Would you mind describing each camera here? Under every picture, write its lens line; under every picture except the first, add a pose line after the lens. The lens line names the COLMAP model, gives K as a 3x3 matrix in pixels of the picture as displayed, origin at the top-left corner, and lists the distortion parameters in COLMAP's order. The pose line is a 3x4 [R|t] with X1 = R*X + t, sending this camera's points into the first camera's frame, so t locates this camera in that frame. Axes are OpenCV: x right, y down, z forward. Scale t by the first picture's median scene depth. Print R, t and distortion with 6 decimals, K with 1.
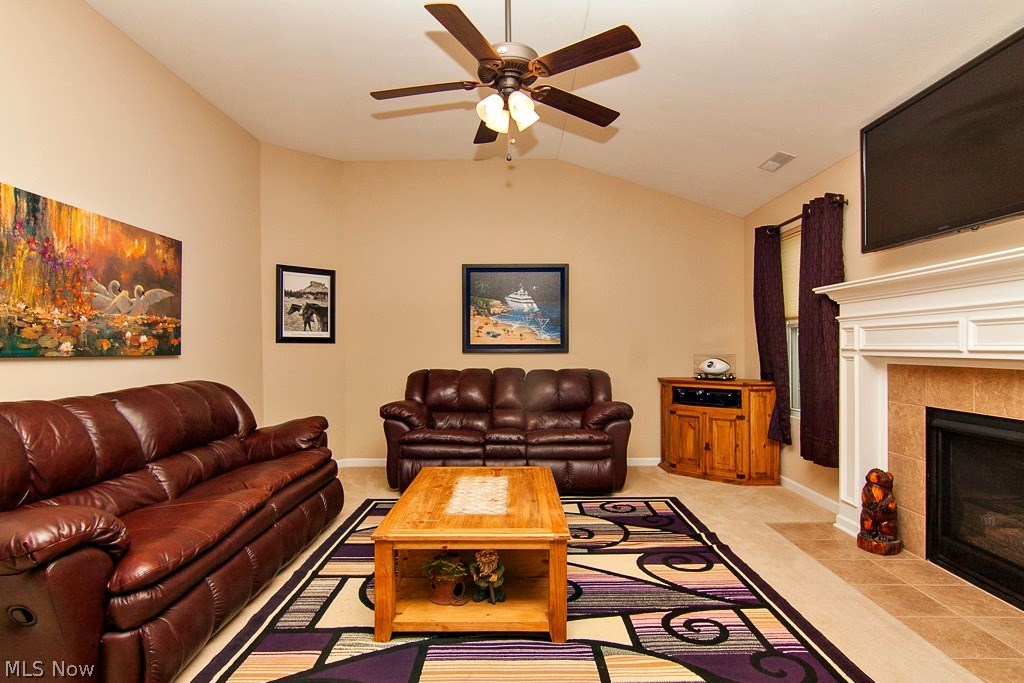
lens RADIAL K [[520.4, 0, 512.0], [0, 520.4, 341.5], [0, 0, 1]] dist [-0.000354, 0.000281]
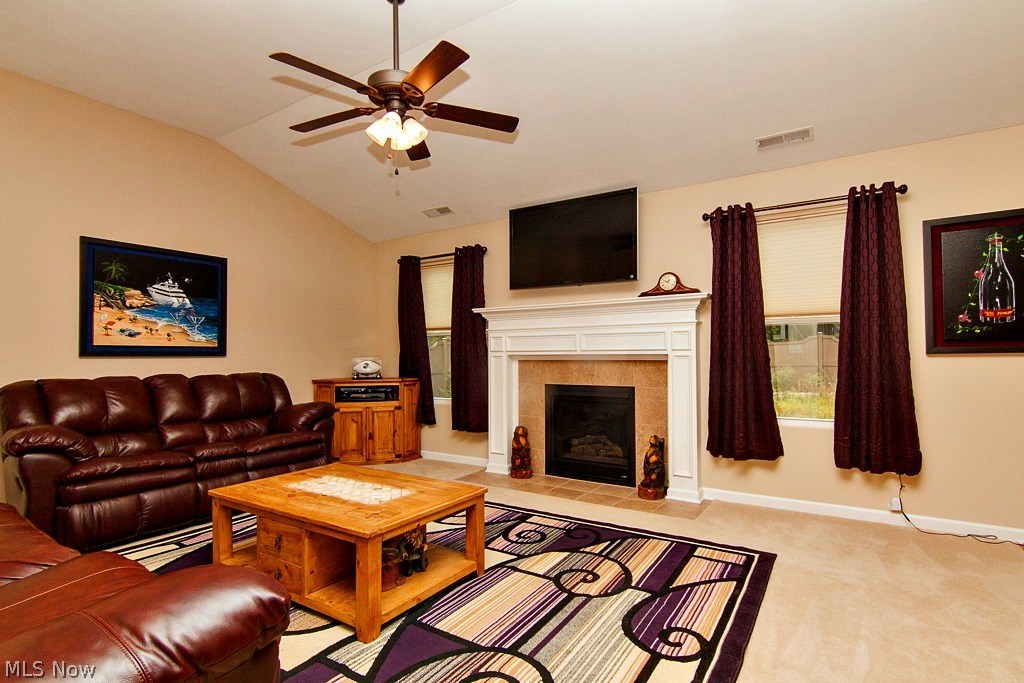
lens RADIAL K [[508.8, 0, 512.0], [0, 508.8, 341.5], [0, 0, 1]] dist [-0.000722, -0.000289]
pose [[0.547671, 0.023139, 0.836374, -0.429142], [-0.005270, 0.999693, -0.024207, 0.017630], [-0.836677, 0.008850, 0.547625, 0.118291]]
